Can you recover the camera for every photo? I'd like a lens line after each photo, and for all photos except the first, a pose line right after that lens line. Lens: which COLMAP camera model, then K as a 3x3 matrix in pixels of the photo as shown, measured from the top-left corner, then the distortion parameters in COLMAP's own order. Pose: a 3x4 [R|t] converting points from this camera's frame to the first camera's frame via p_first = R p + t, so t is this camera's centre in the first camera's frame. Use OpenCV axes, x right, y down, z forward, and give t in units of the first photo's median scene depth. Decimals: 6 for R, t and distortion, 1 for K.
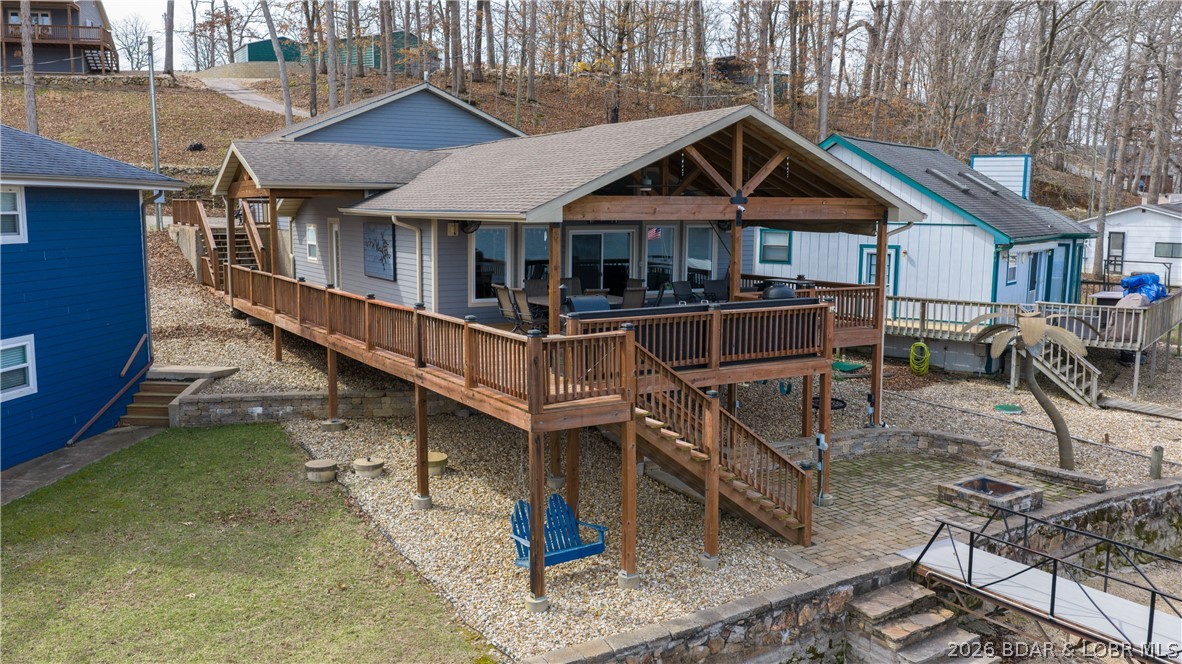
lens RADIAL K [[977.8, 0, 591.0], [0, 977.8, 332.0], [0, 0, 1]] dist [0.023579, -0.045877]
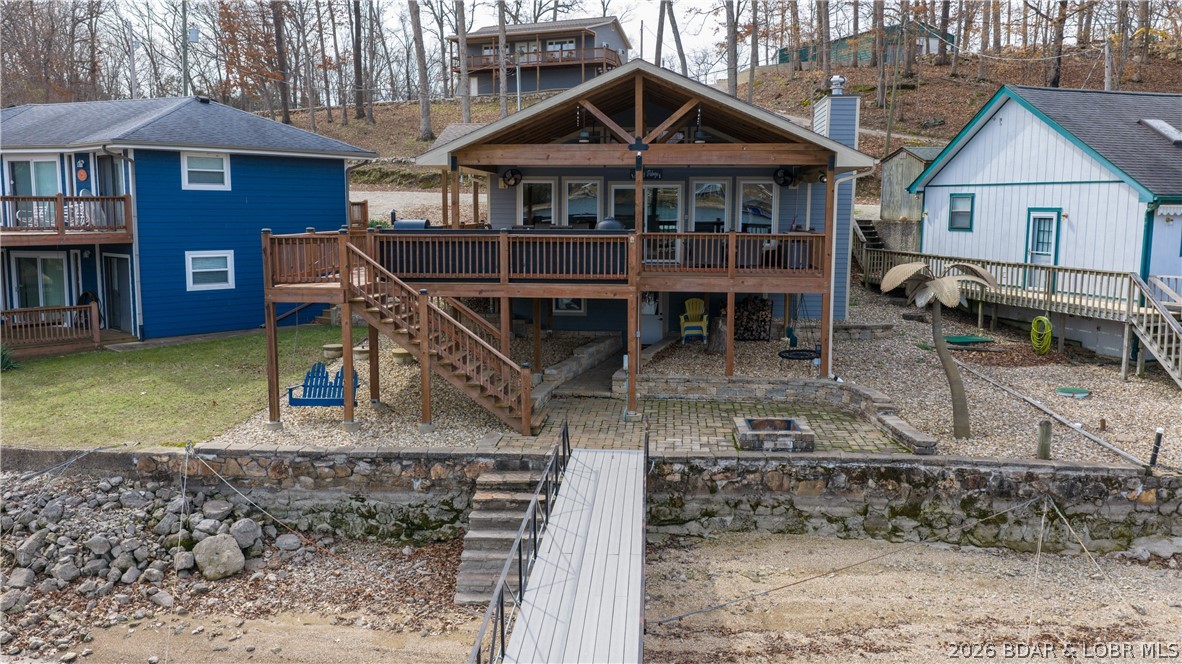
lens RADIAL K [[977.8, 0, 591.0], [0, 977.8, 332.0], [0, 0, 1]] dist [0.023579, -0.045877]
pose [[0.802448, 0.073477, -0.592181, 0.794098], [-0.076012, 0.996892, 0.020691, 0.055207], [0.591861, 0.028409, 0.805539, 0.091377]]
